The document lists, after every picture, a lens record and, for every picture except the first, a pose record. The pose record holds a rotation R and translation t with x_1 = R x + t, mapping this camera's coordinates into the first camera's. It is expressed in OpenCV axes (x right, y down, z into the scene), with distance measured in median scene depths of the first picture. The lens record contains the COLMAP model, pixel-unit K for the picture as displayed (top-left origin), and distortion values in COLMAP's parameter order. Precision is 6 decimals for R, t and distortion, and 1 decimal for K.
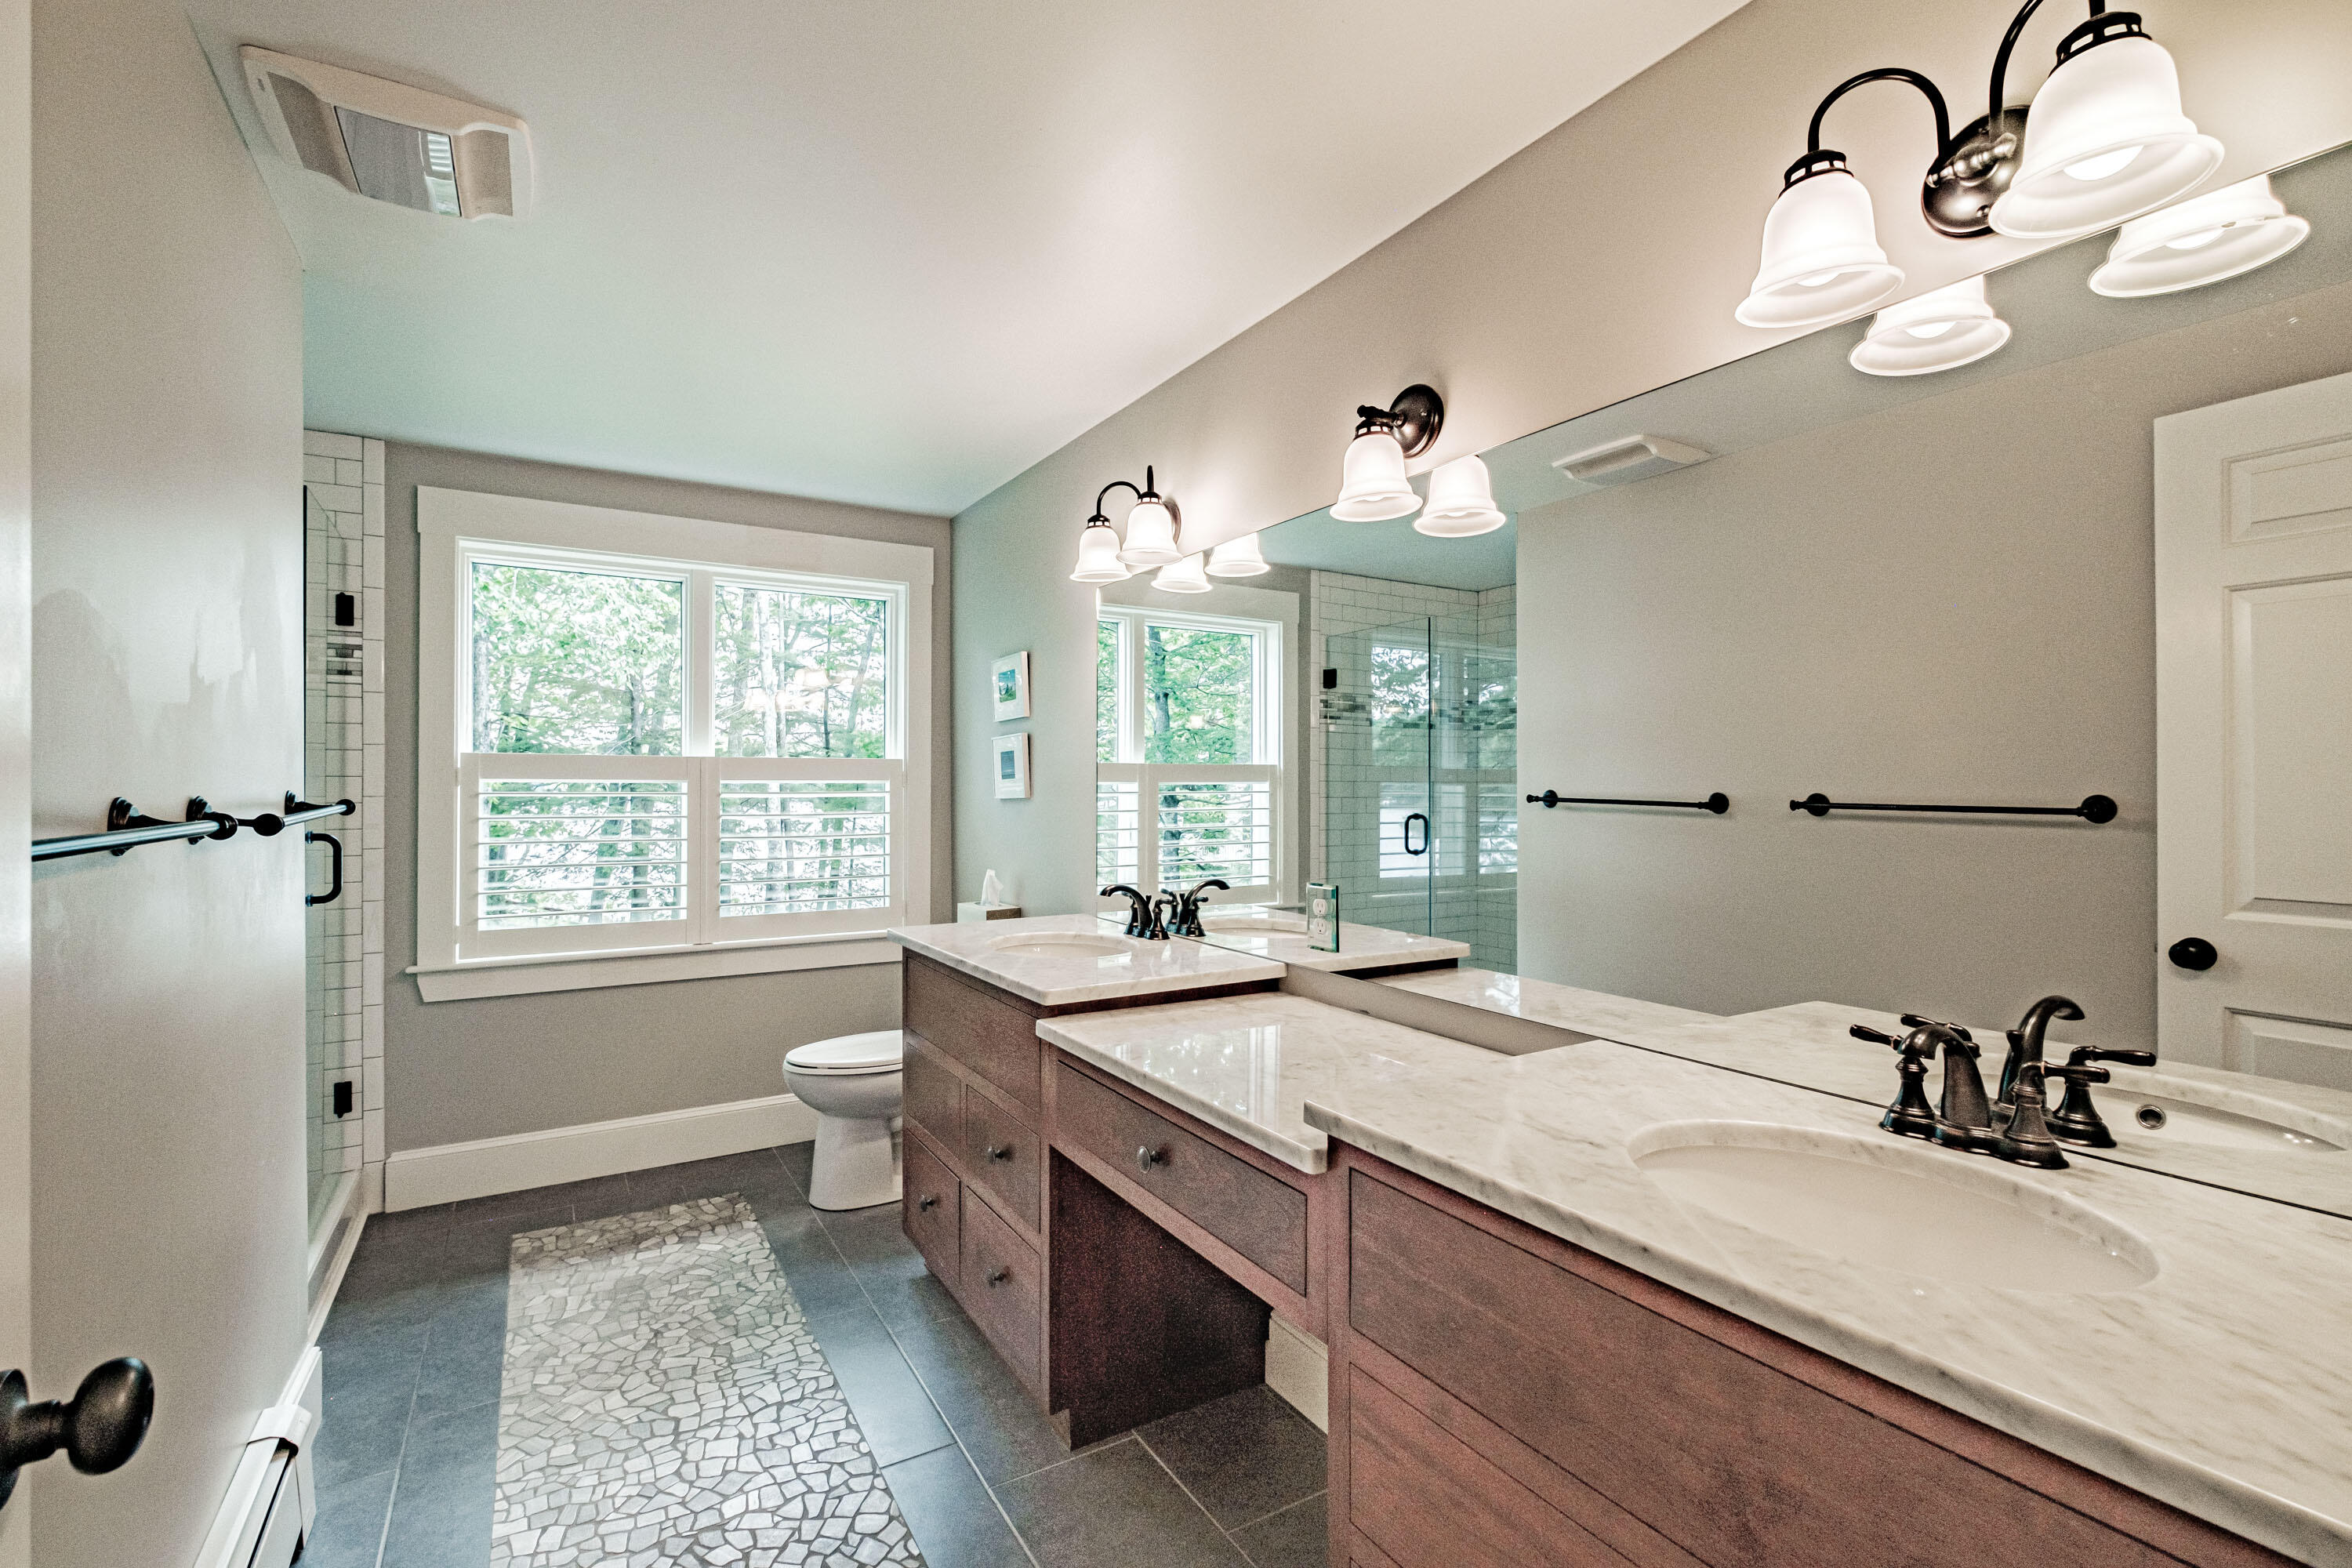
lens RADIAL K [[1041.7, 0, 1166.0], [0, 1041.7, 783.2], [0, 0, 1]] dist [-0.002600, -0.000678]
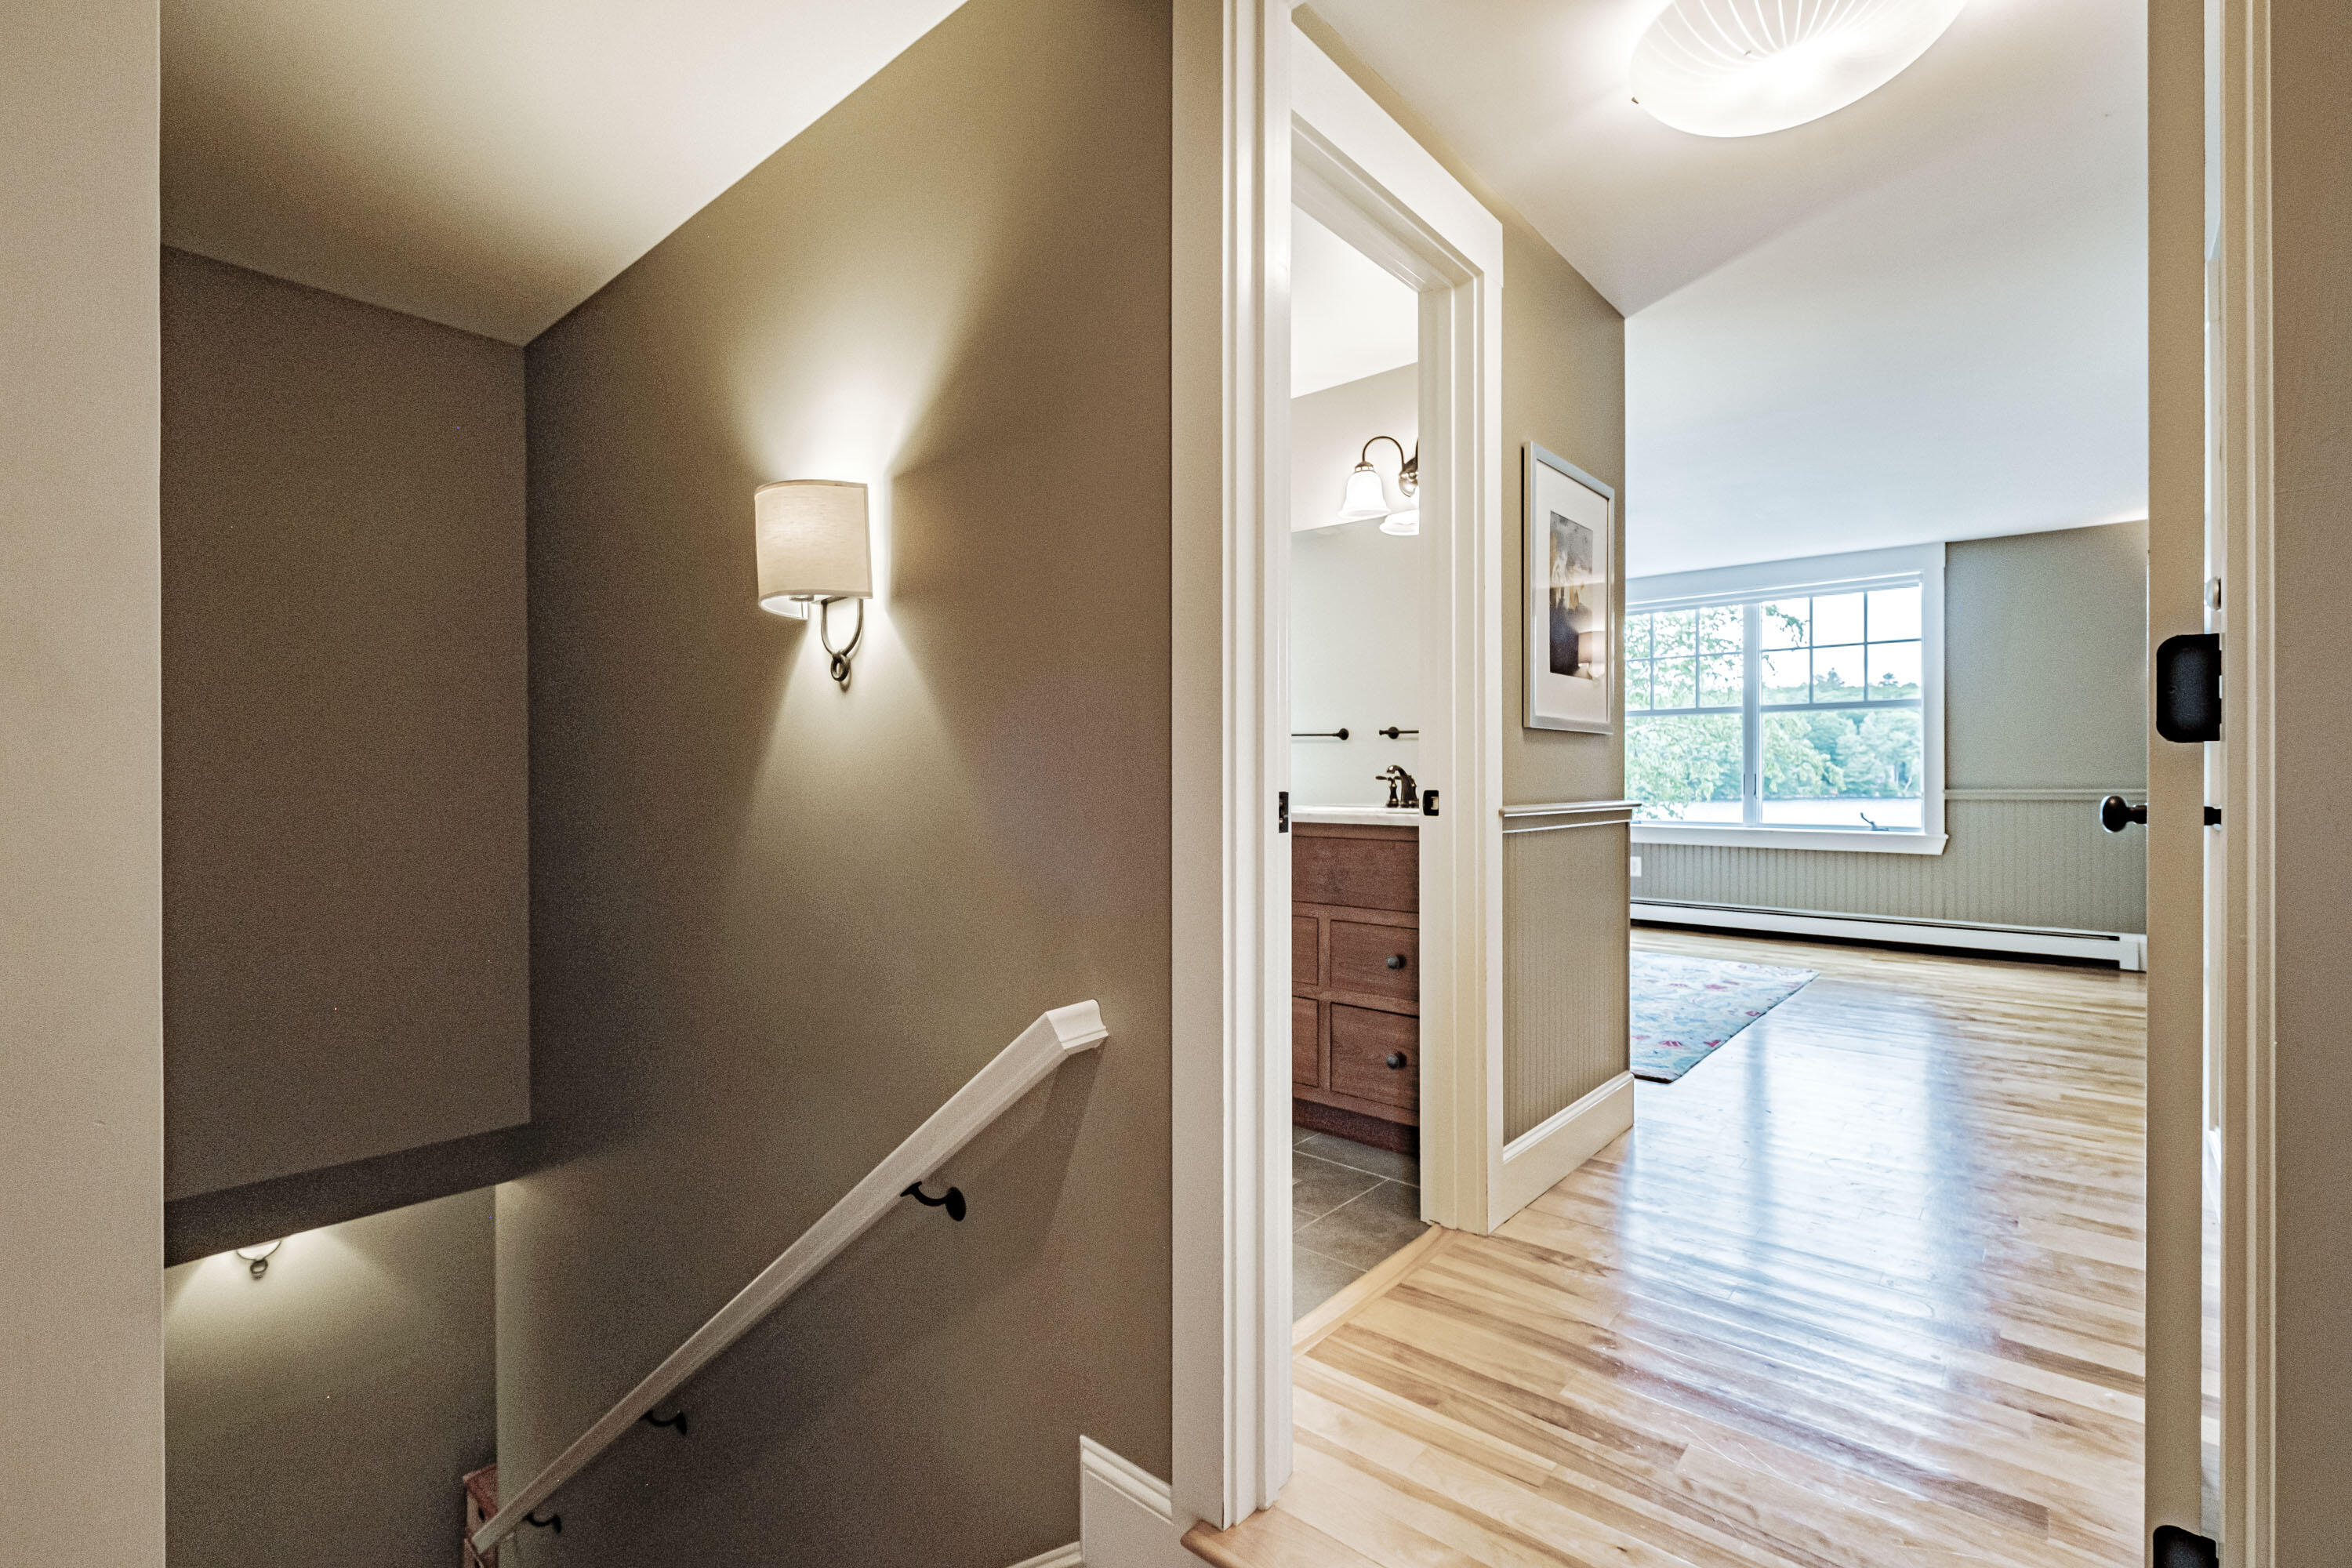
lens RADIAL K [[1041.7, 0, 1179.9], [0, 1041.7, 781.0], [0, 0, 1]] dist [-0.002600, -0.000678]
pose [[0.950778, -0.003750, 0.309852, -0.722657], [0.002313, 0.999985, 0.005006, 0.239735], [-0.309866, -0.004043, 0.950772, -1.526743]]
